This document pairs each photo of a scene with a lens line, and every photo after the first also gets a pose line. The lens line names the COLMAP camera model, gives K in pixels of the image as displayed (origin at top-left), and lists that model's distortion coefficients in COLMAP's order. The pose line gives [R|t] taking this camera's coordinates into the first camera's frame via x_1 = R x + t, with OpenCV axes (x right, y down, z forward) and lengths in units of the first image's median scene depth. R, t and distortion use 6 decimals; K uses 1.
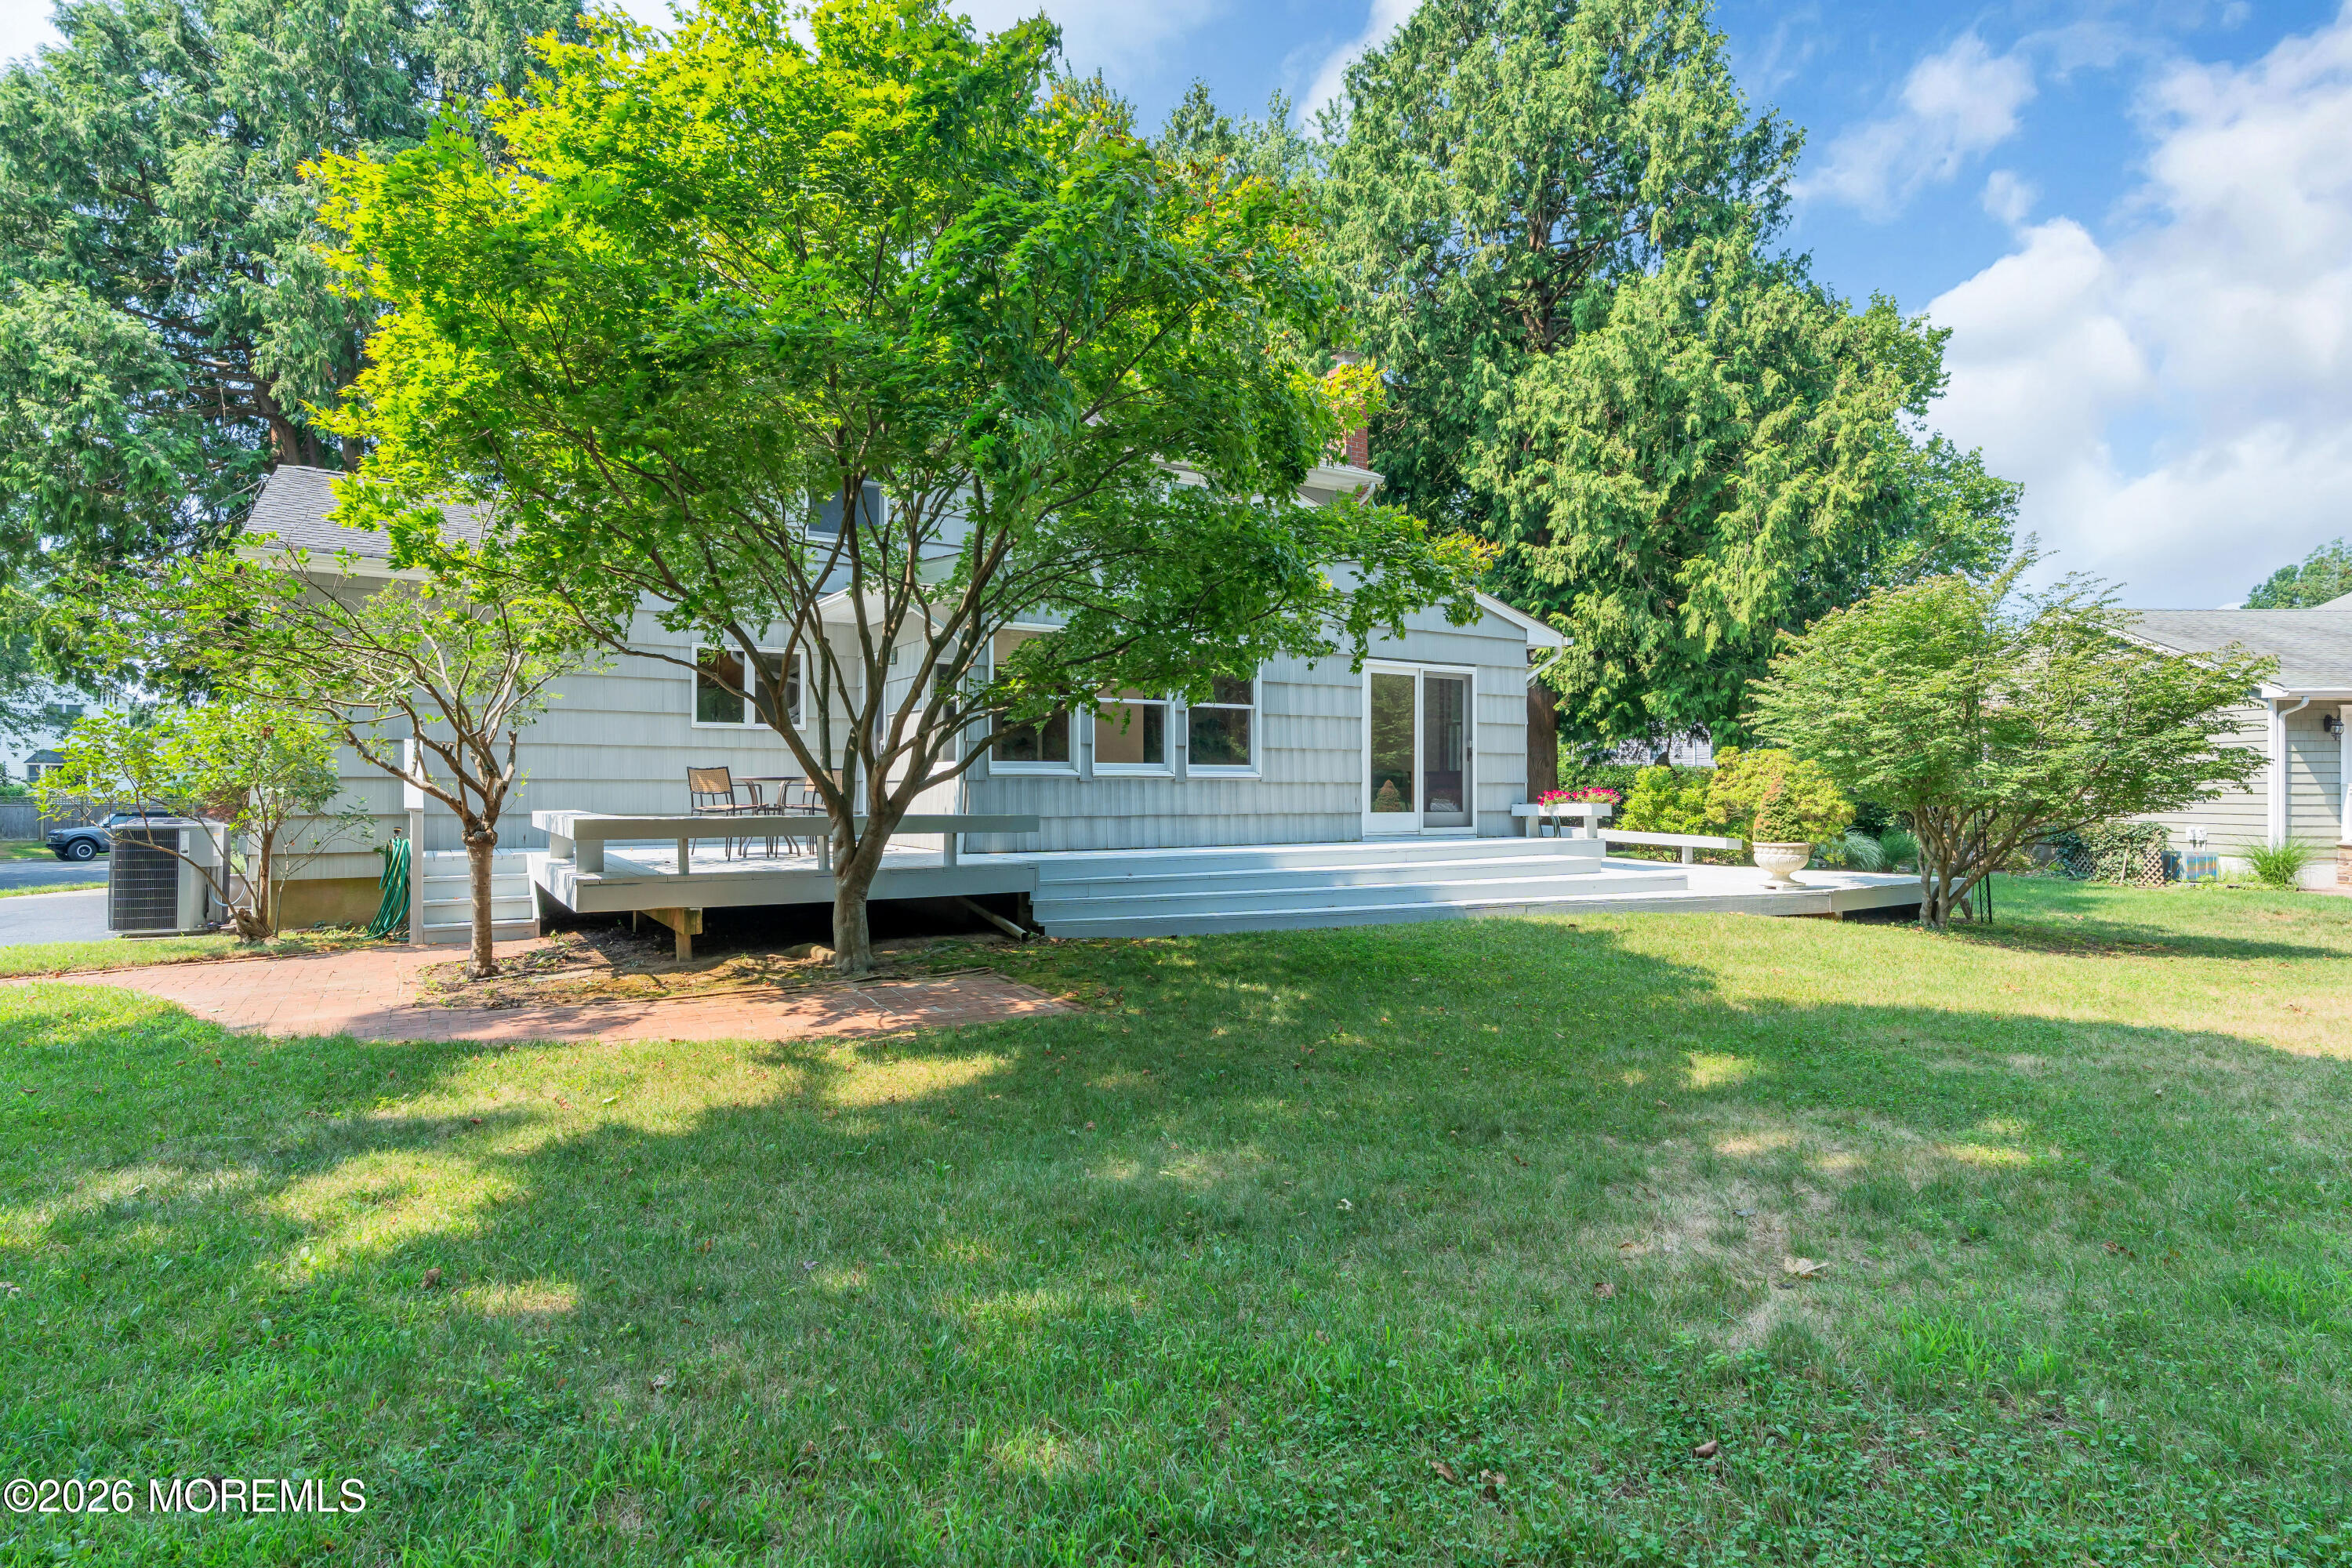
lens RADIAL K [[1195.2, 0, 1173.9], [0, 1195.2, 774.6], [0, 0, 1]] dist [-0.015605, 0.010381]
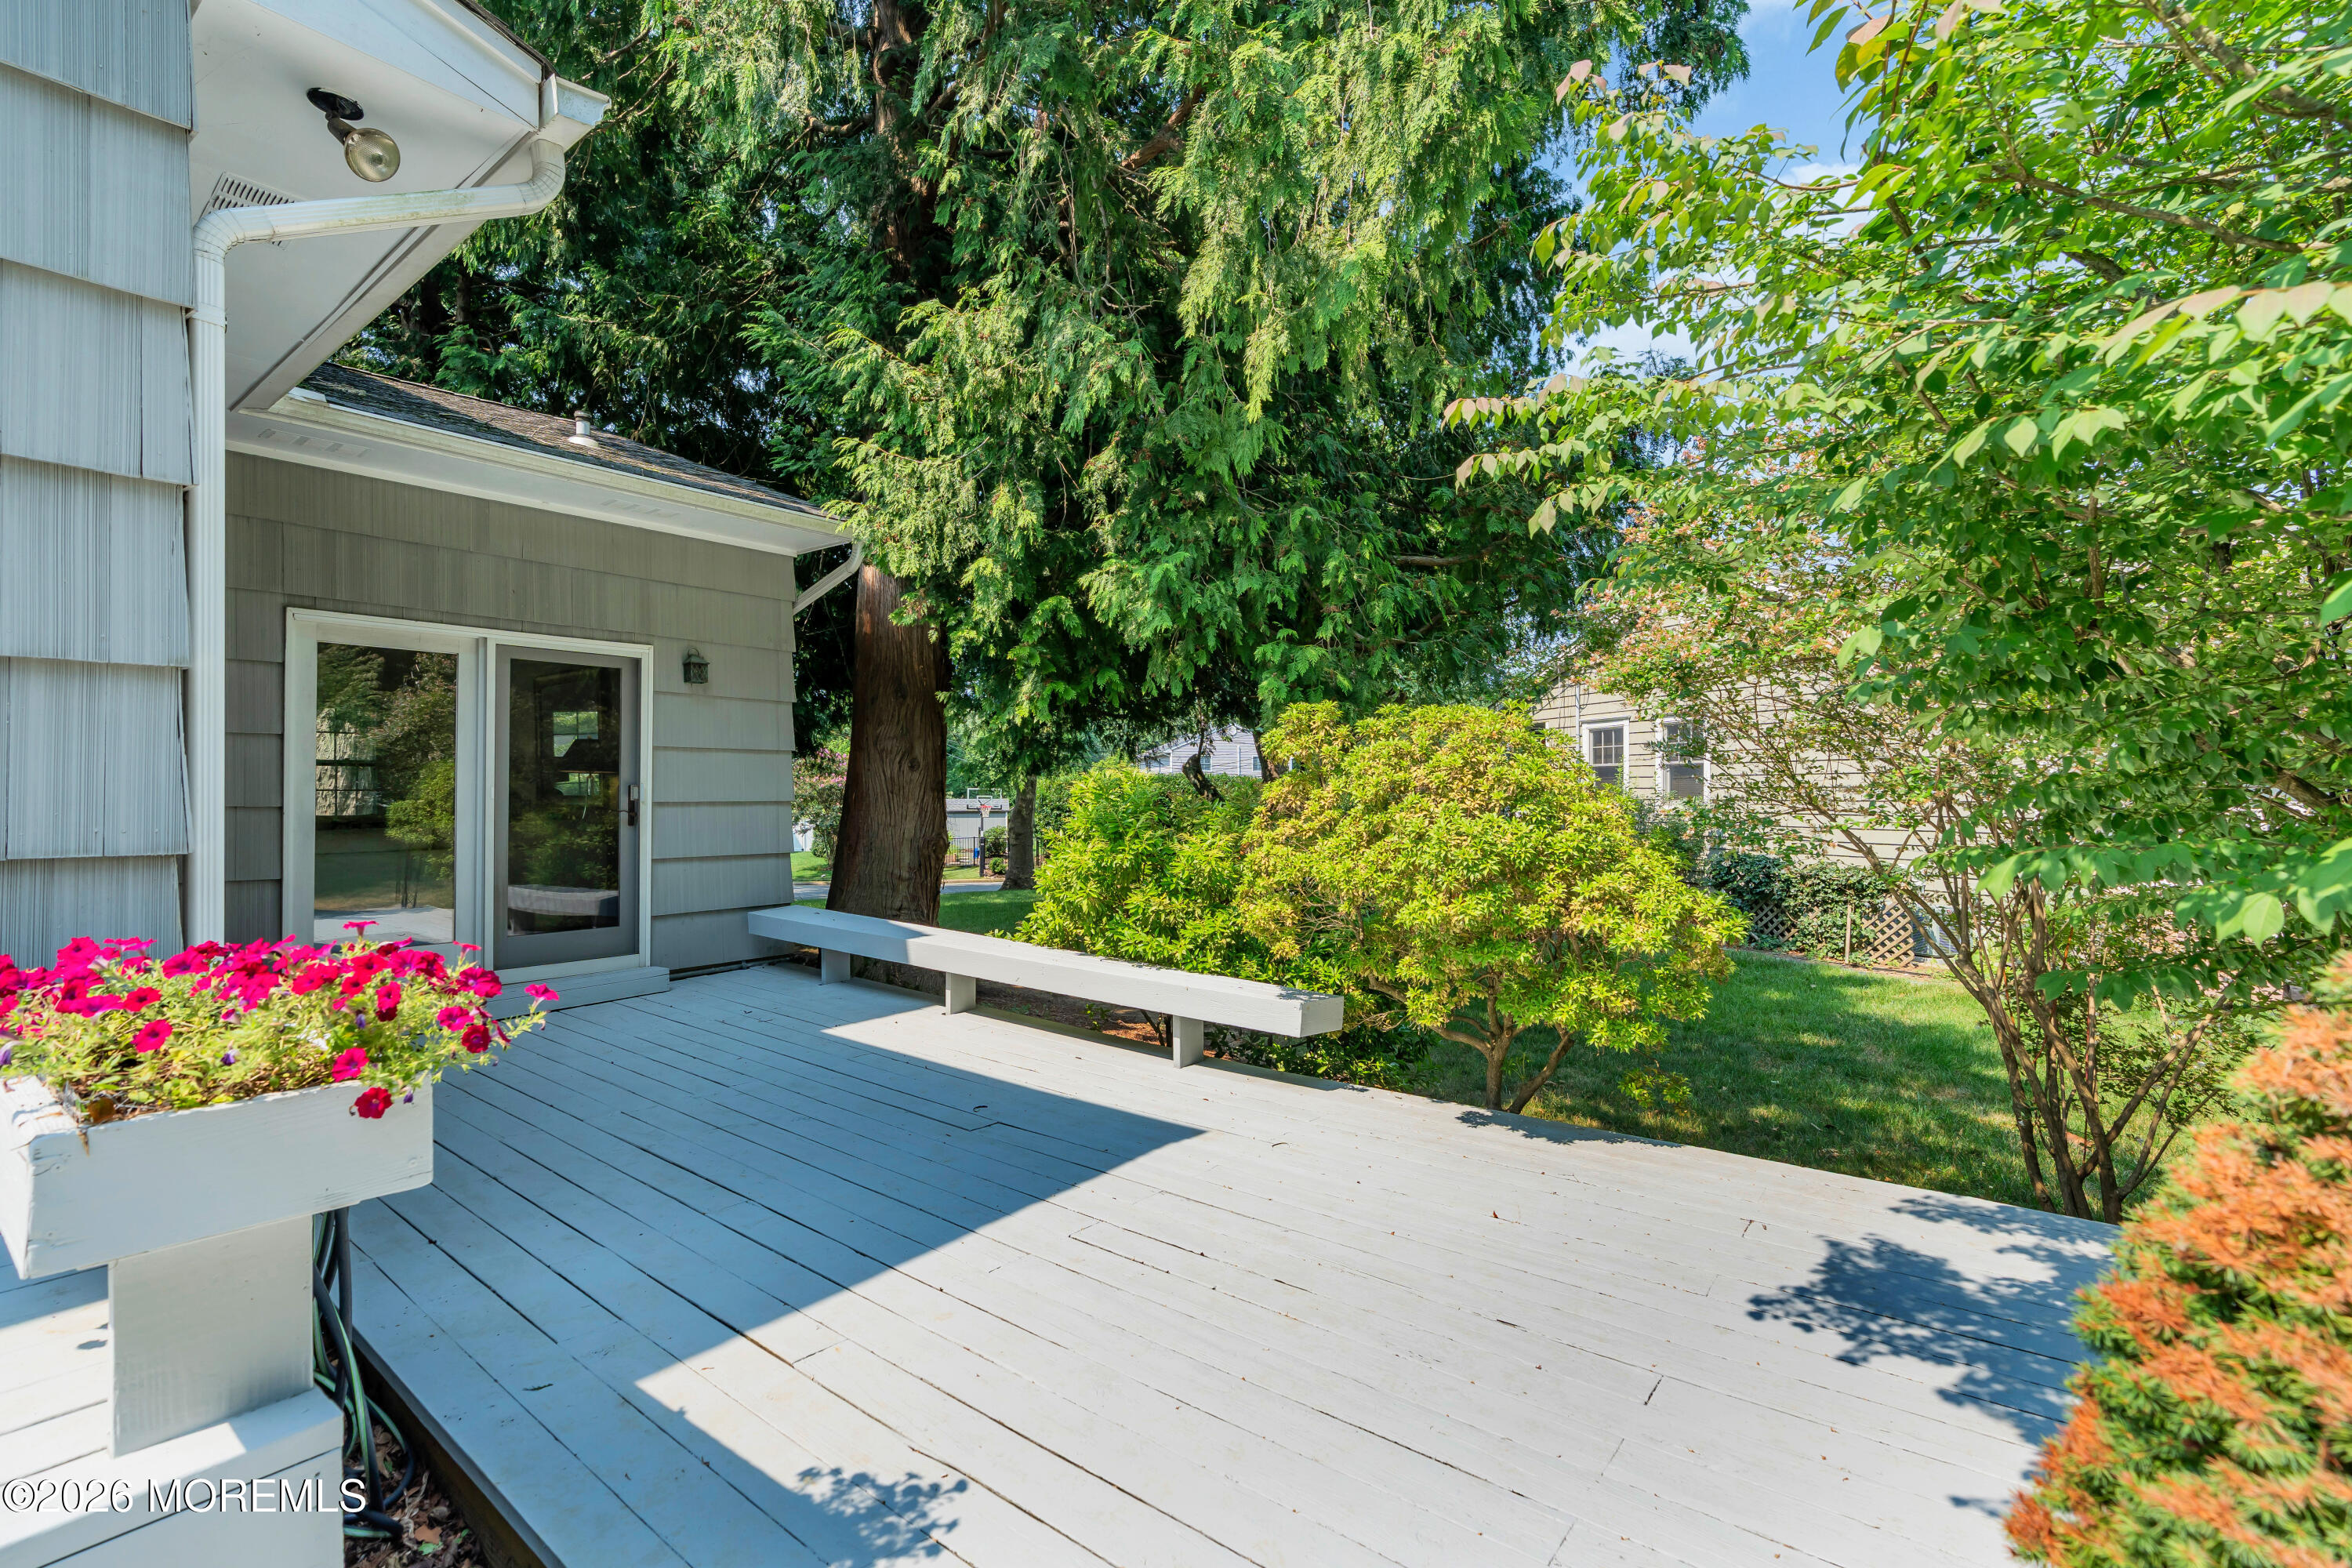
lens RADIAL K [[1071.5, 0, 1181.8], [0, 1071.5, 778.0], [0, 0, 1]] dist [0.000314, 0.000723]
pose [[0.933489, 0.002473, 0.358596, 0.313118], [-0.002593, 0.999997, -0.000146, -0.004112], [-0.358595, -0.000794, 0.933493, 0.703427]]
